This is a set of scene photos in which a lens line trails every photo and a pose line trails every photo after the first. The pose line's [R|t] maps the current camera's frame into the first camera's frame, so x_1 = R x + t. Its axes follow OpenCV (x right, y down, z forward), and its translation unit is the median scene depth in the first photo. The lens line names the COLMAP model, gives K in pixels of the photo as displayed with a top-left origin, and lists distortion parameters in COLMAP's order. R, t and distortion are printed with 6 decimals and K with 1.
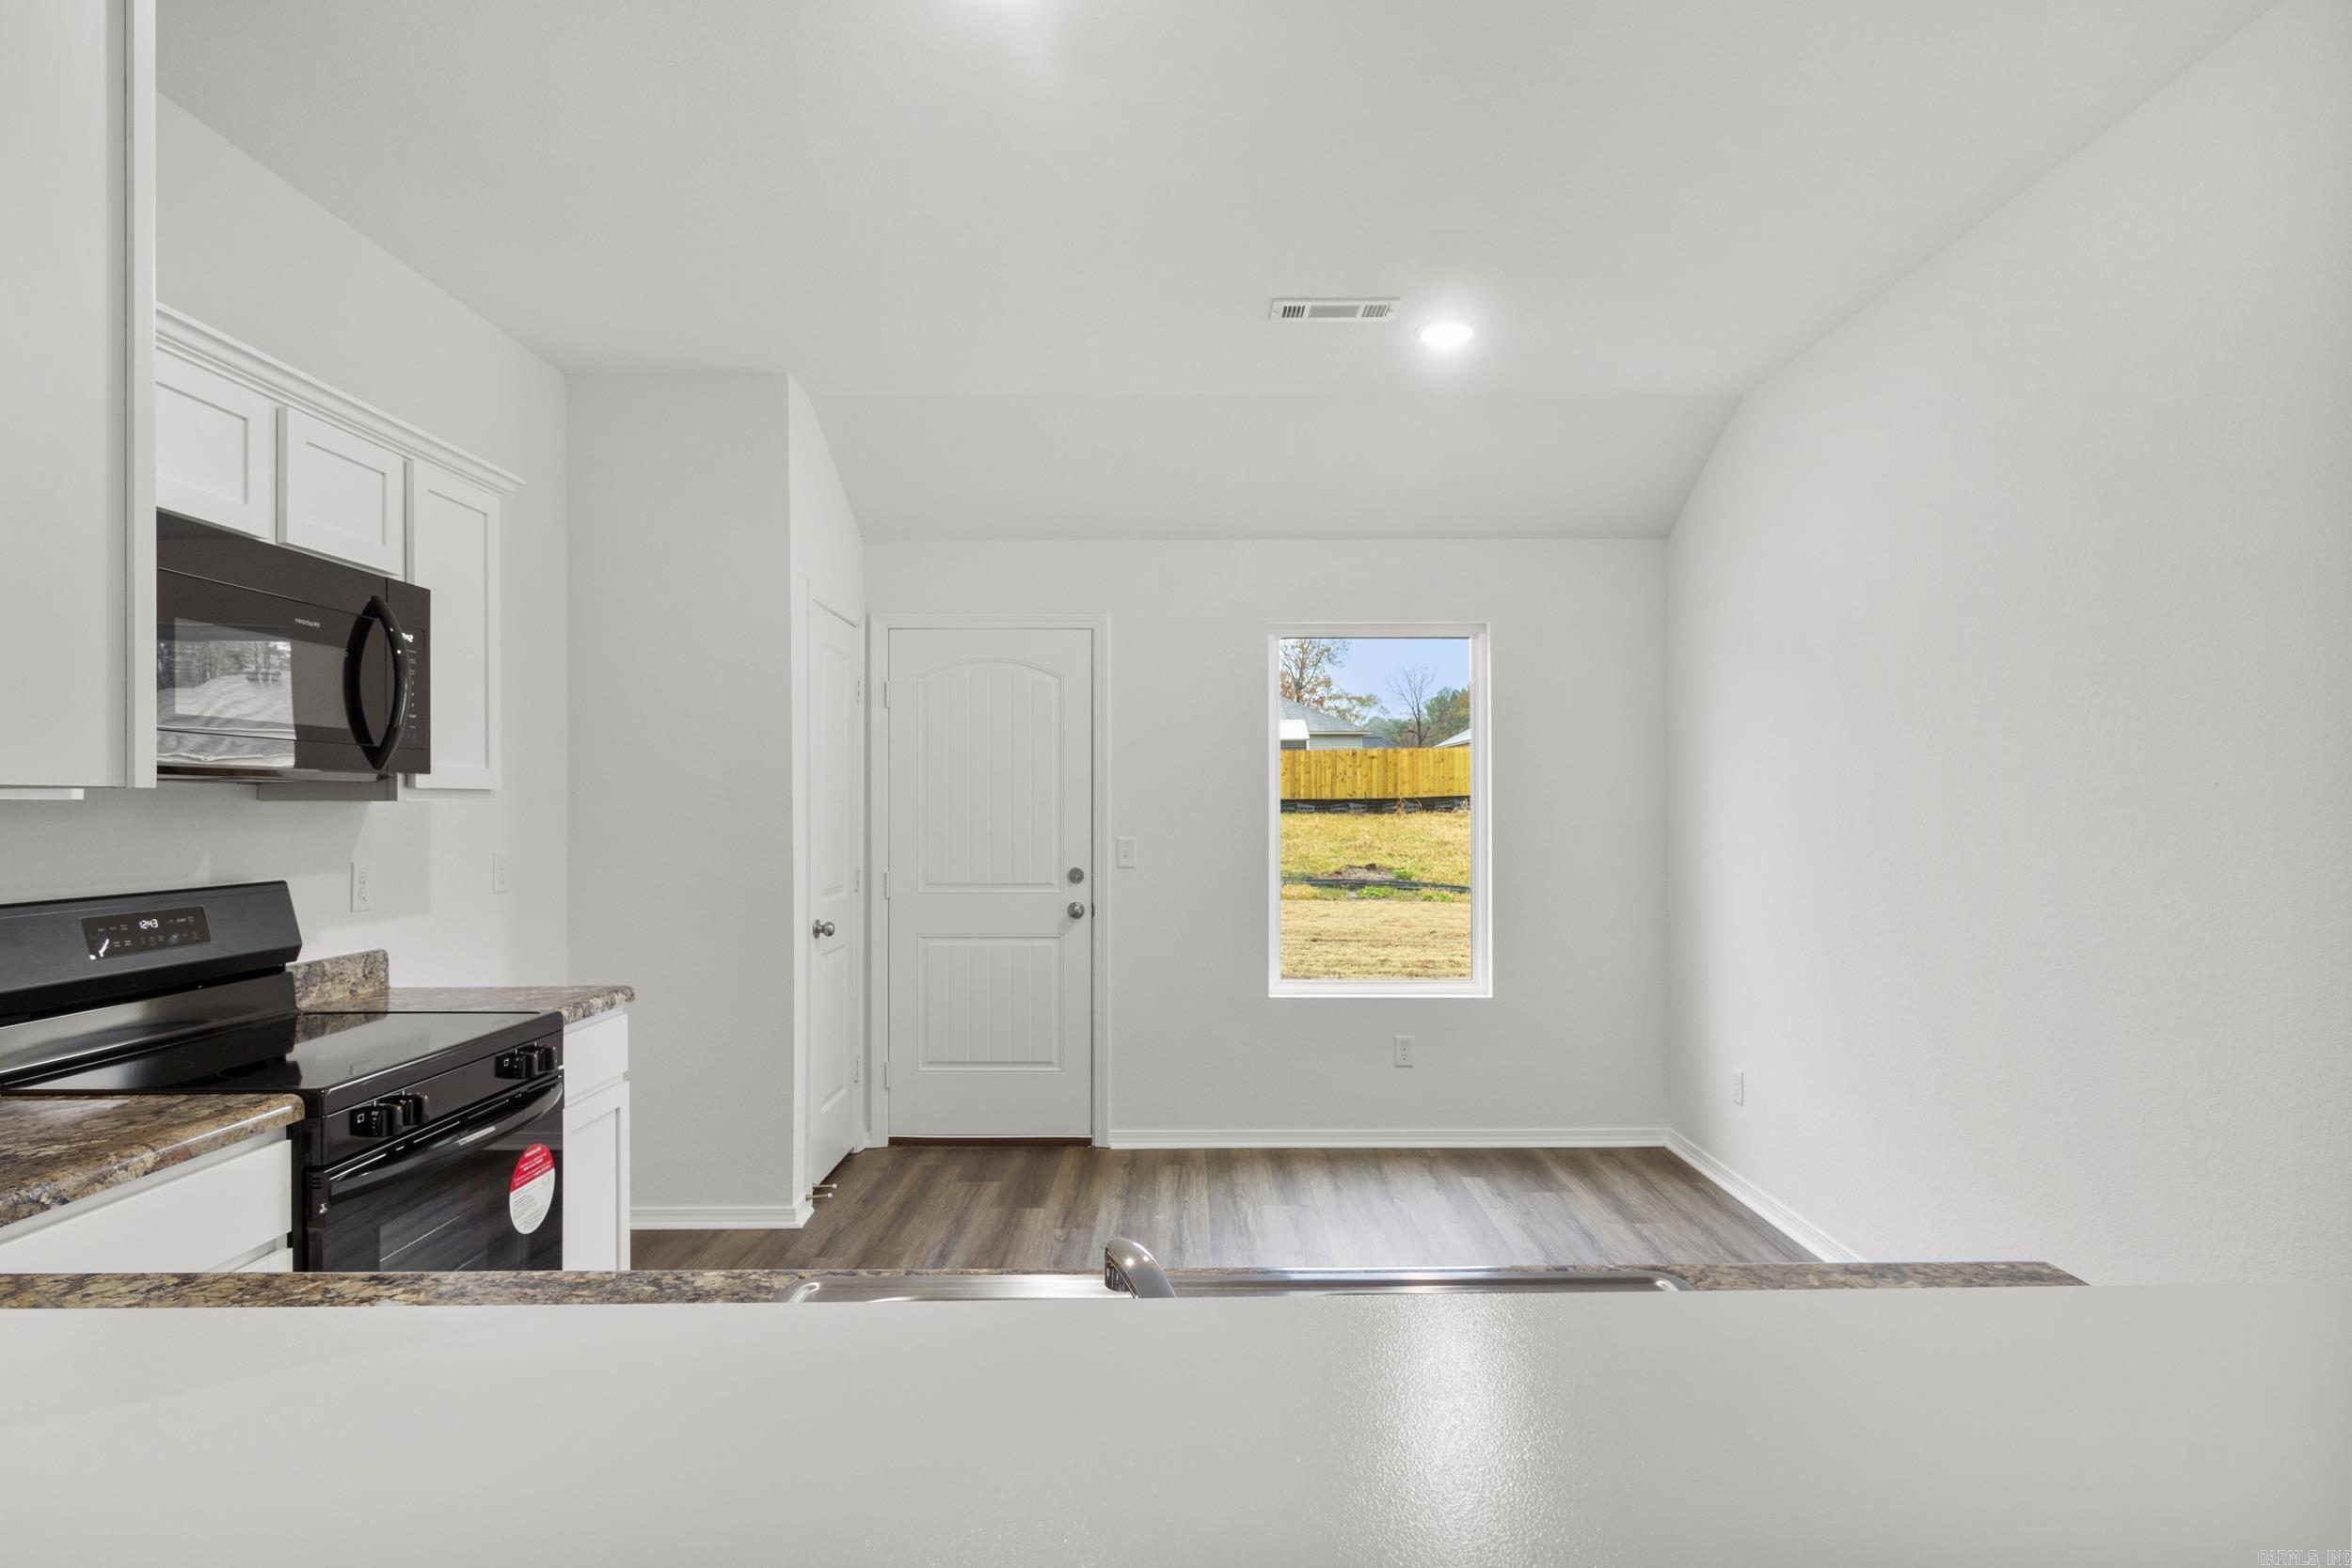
lens RADIAL K [[1251.2, 0, 1182.8], [0, 1251.2, 790.9], [0, 0, 1]] dist [0.004007, -0.000595]
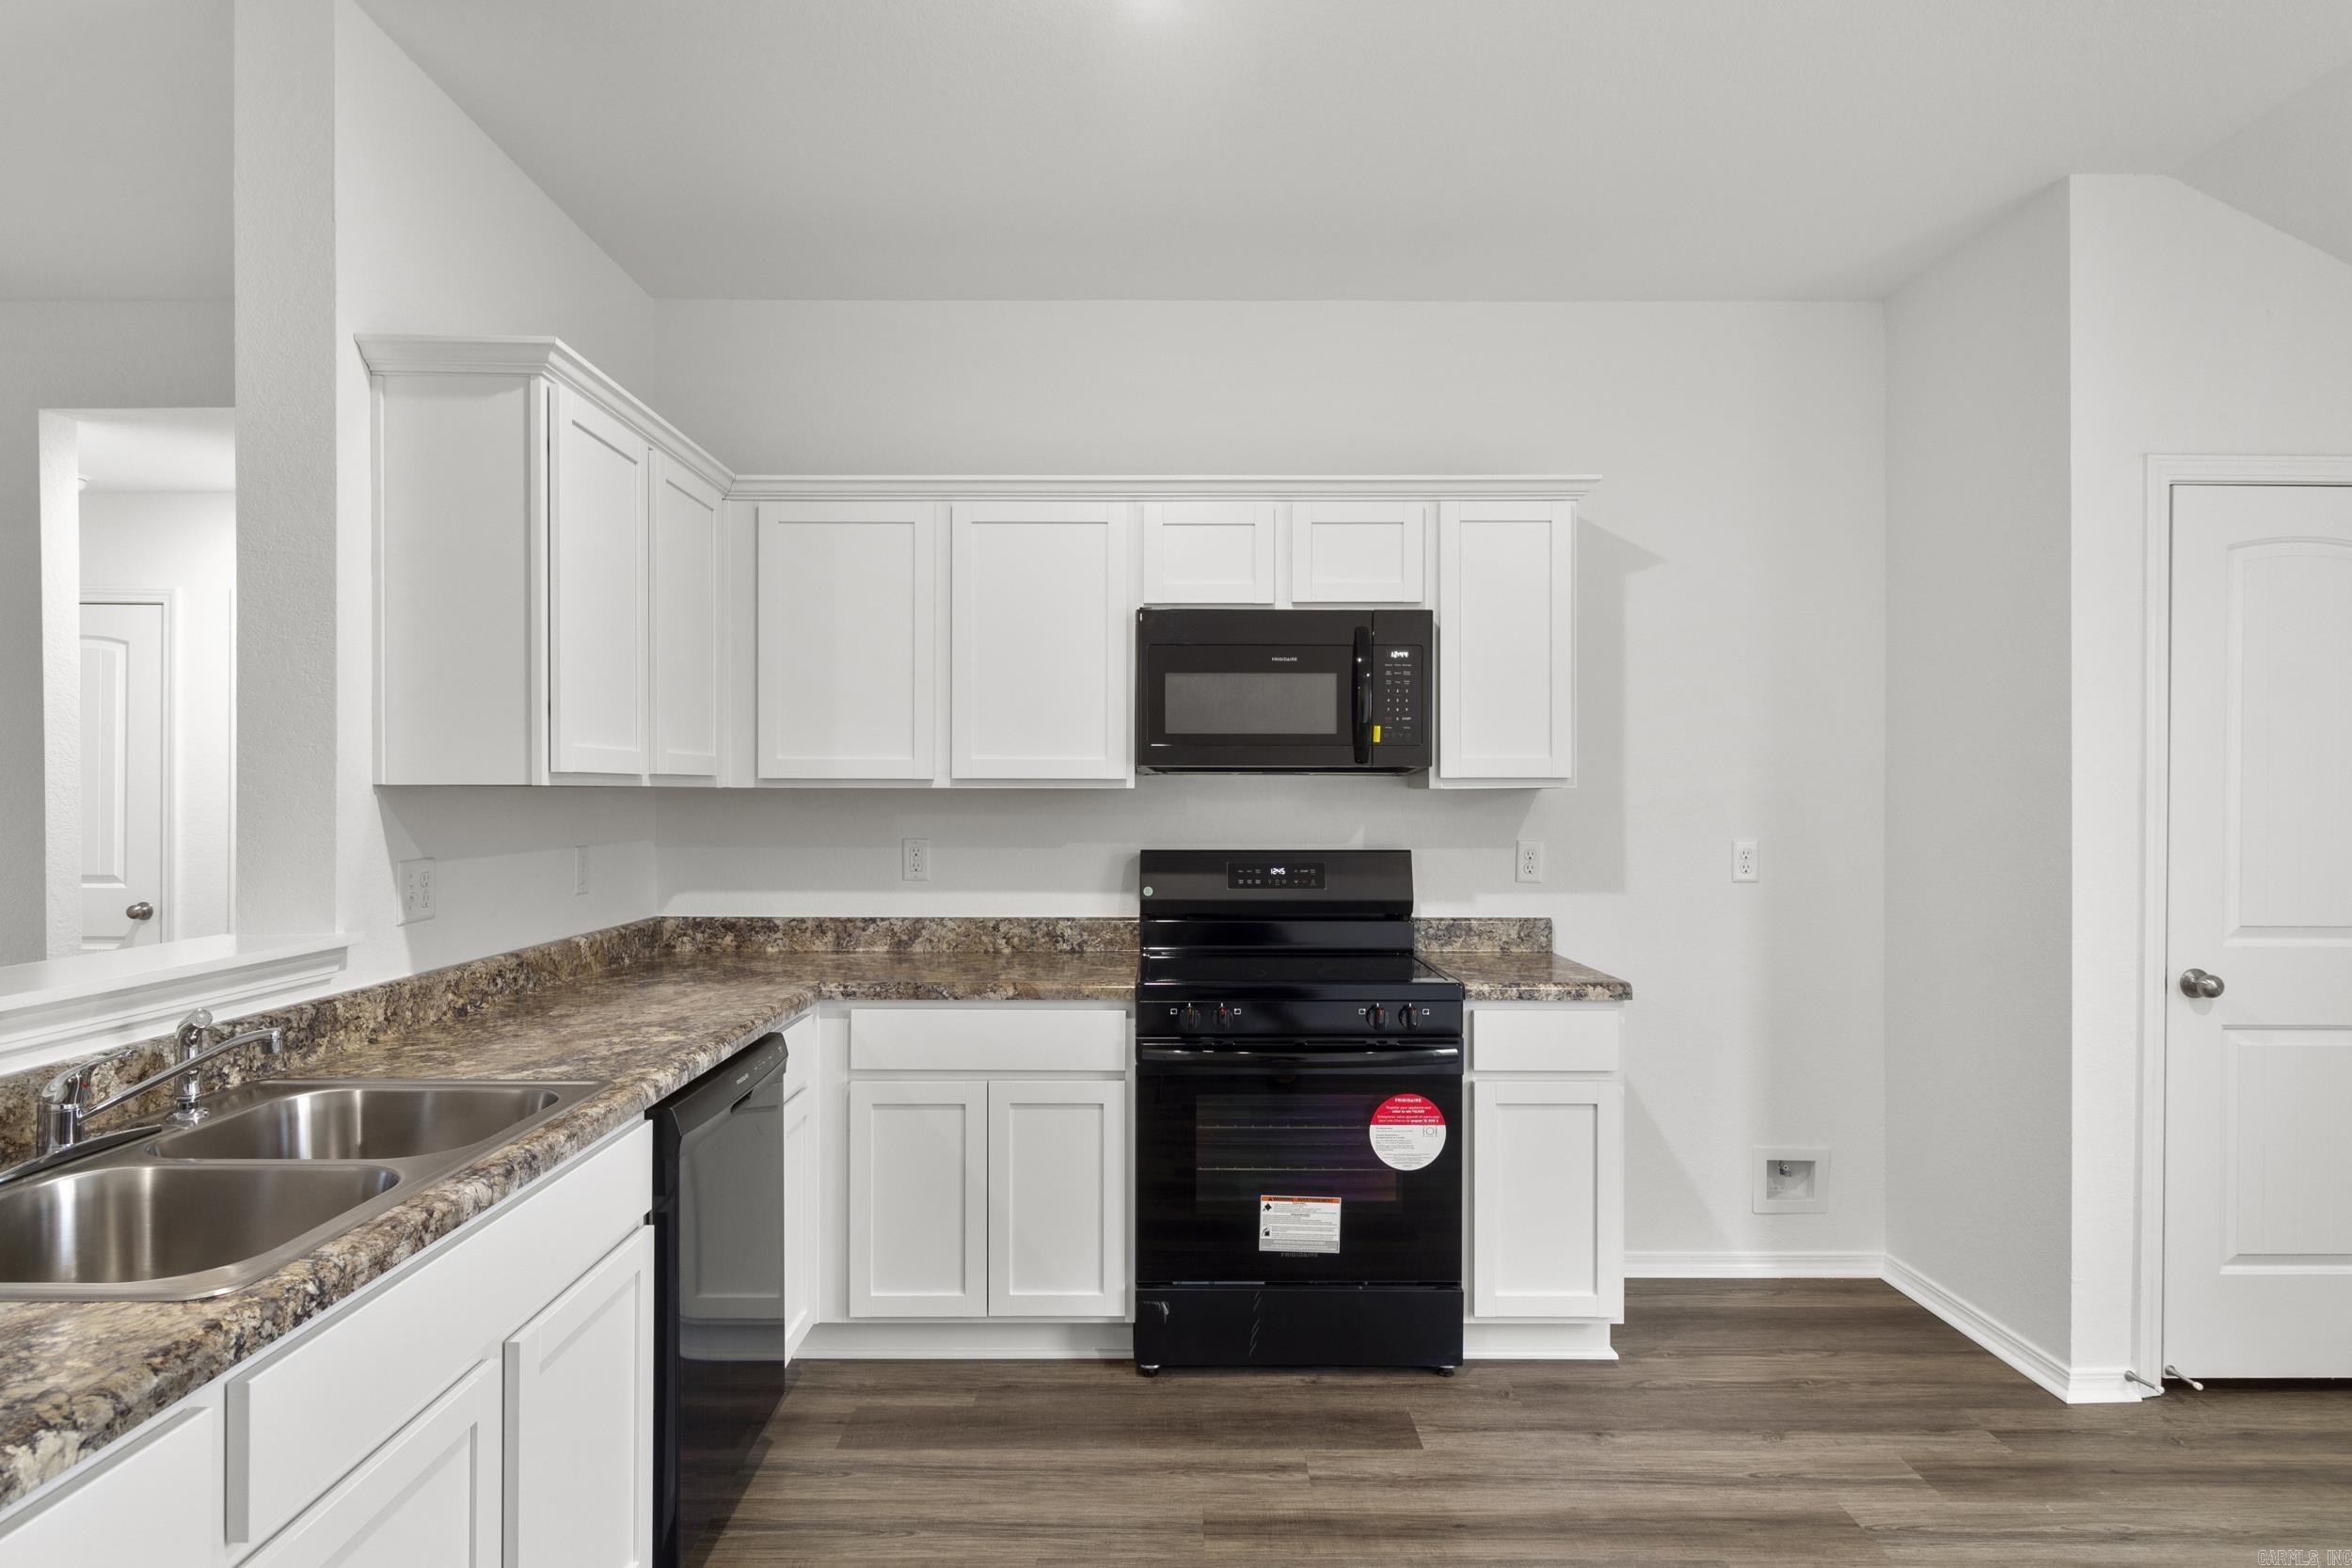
lens RADIAL K [[1251.2, 0, 1170.4], [0, 1251.2, 790.3], [0, 0, 1]] dist [0.004007, -0.000595]
pose [[0.004224, 0.000840, -0.999991, 0.358751], [0.009478, 0.999955, 0.000880, 0.003744], [0.999946, -0.009482, 0.004216, 0.463734]]
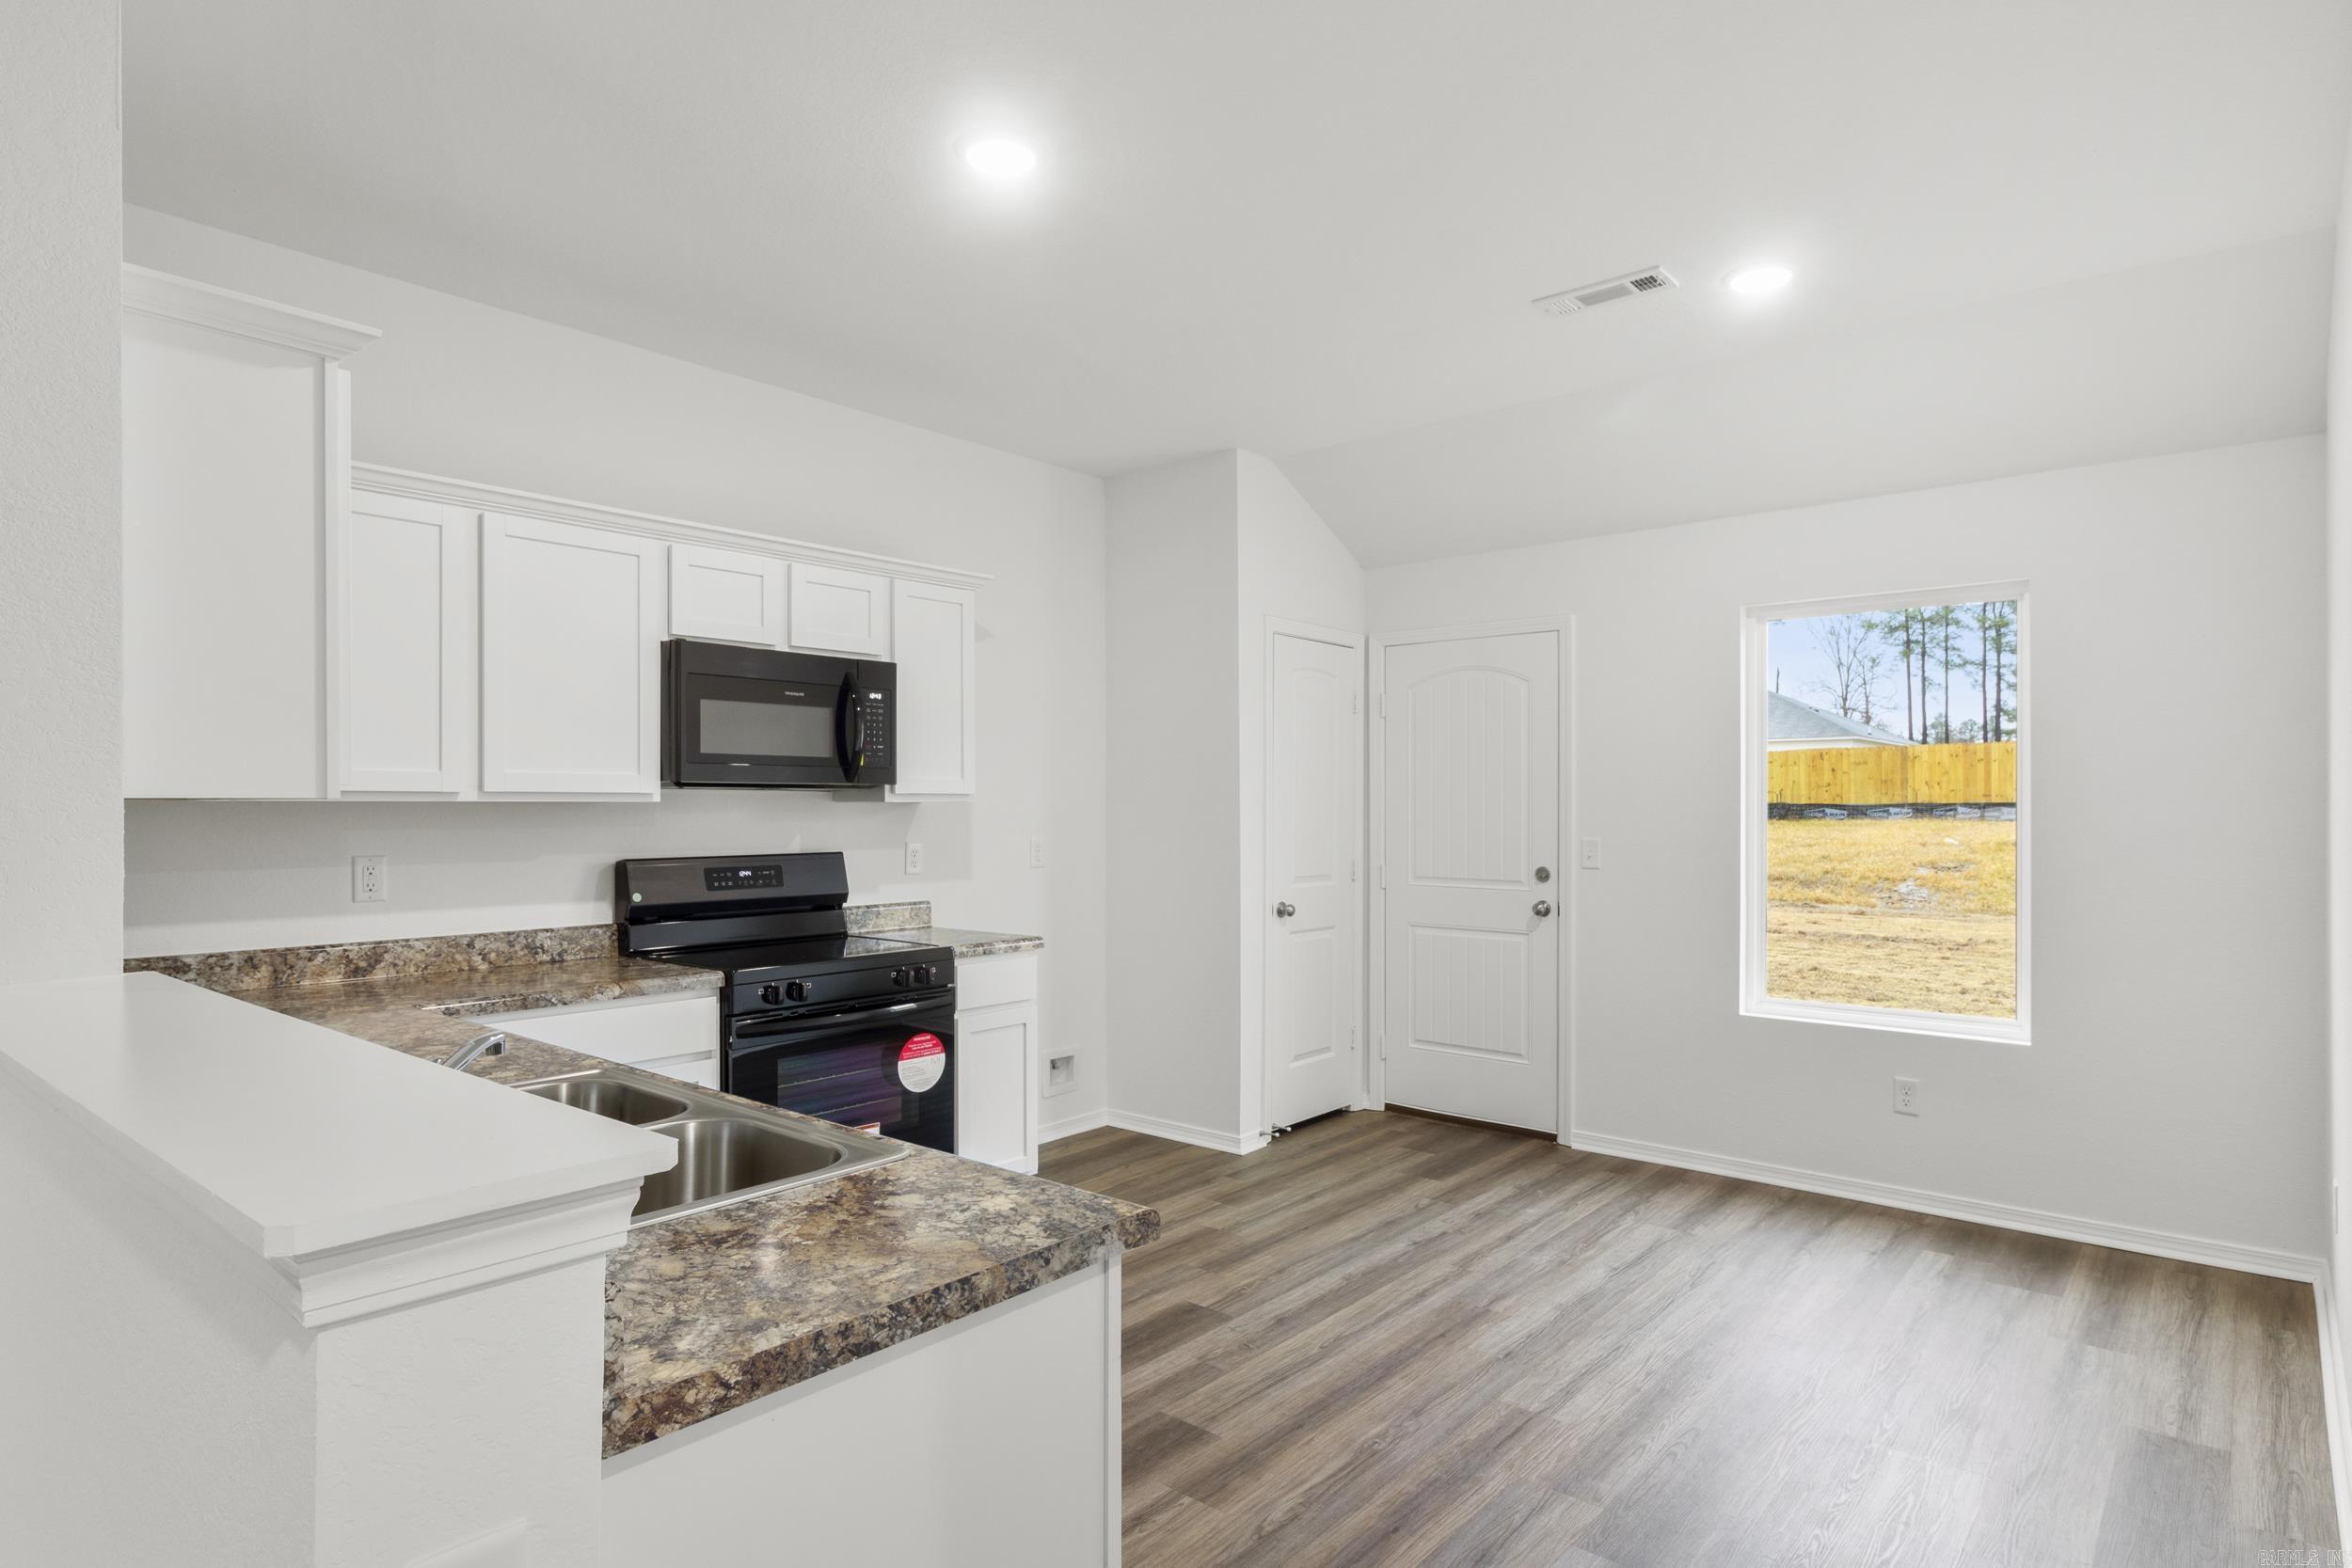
lens RADIAL K [[1251.2, 0, 1190.9], [0, 1251.2, 796.1], [0, 0, 1]] dist [0.004007, -0.000595]
pose [[0.763069, -0.002831, -0.646311, 0.405779], [0.006004, 0.999978, 0.002709, -0.000781], [0.646290, -0.005947, 0.763069, 0.044014]]
